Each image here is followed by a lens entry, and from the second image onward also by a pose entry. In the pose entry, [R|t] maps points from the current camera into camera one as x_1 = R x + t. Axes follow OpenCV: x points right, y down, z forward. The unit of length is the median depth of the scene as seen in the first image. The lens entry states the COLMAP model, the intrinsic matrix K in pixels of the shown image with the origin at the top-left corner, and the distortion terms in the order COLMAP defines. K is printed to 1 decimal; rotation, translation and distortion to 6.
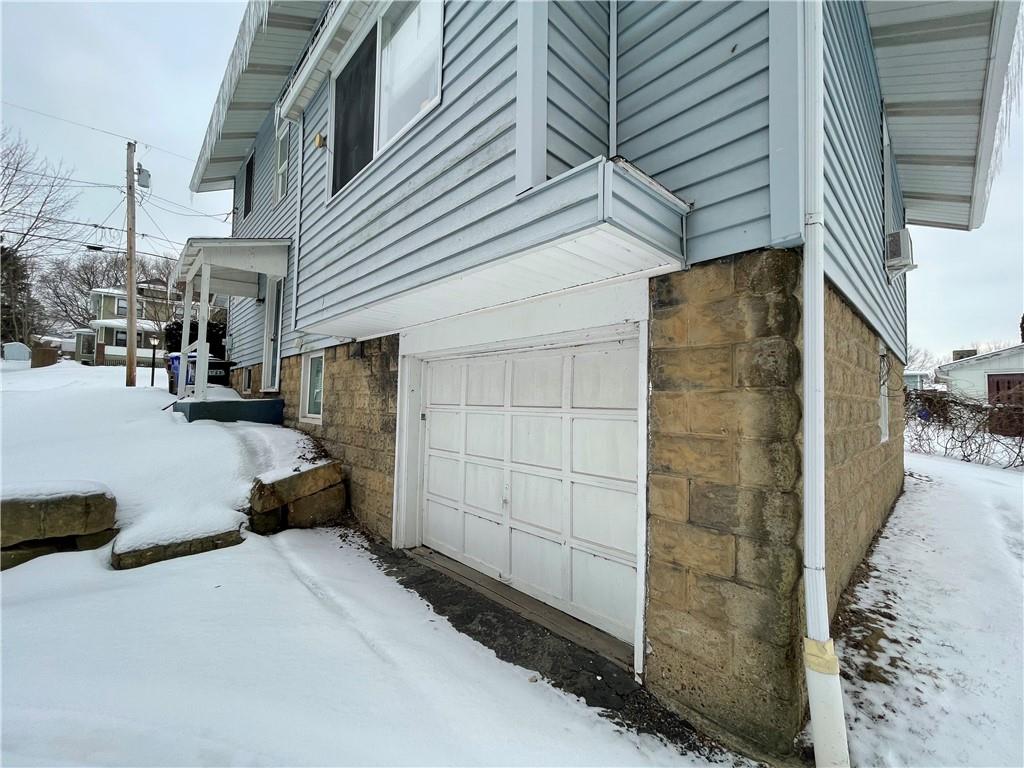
lens RADIAL K [[411.4, 0, 506.7], [0, 411.4, 385.8], [0, 0, 1]] dist [-0.002543, -0.000754]
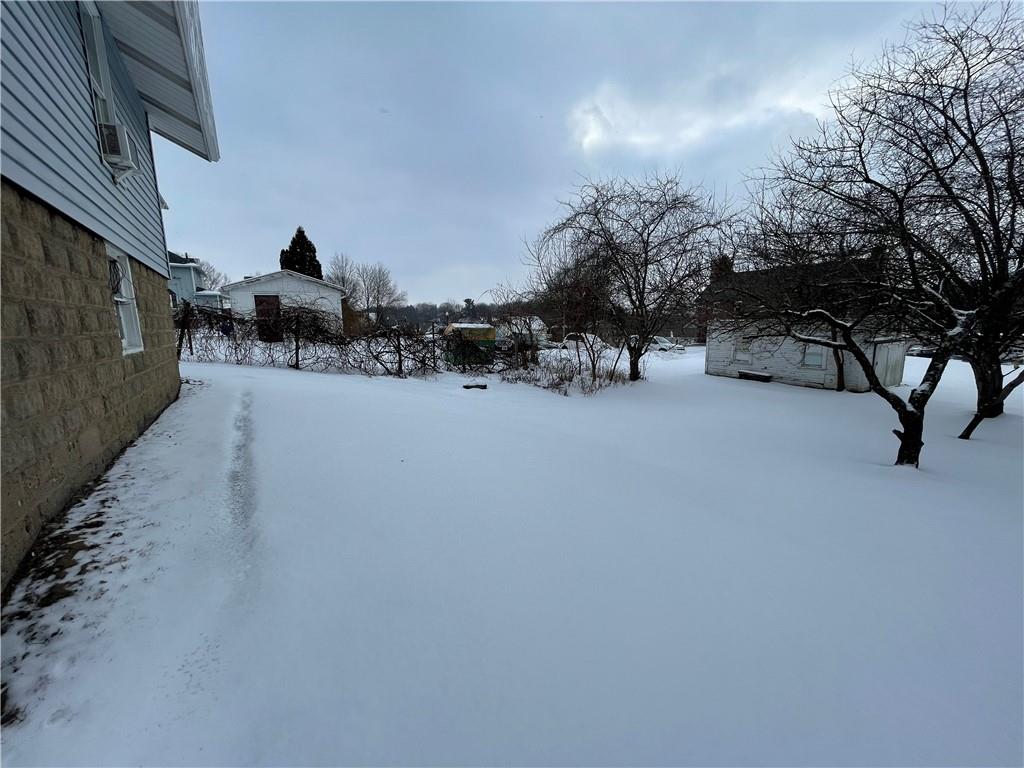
lens RADIAL K [[411.4, 0, 506.7], [0, 411.4, 385.8], [0, 0, 1]] dist [-0.002543, -0.000754]
pose [[0.195101, -0.172314, 0.965528, 0.235487], [-0.016148, 0.983748, 0.178828, 0.043796], [-0.980650, -0.050481, 0.189148, -0.138391]]
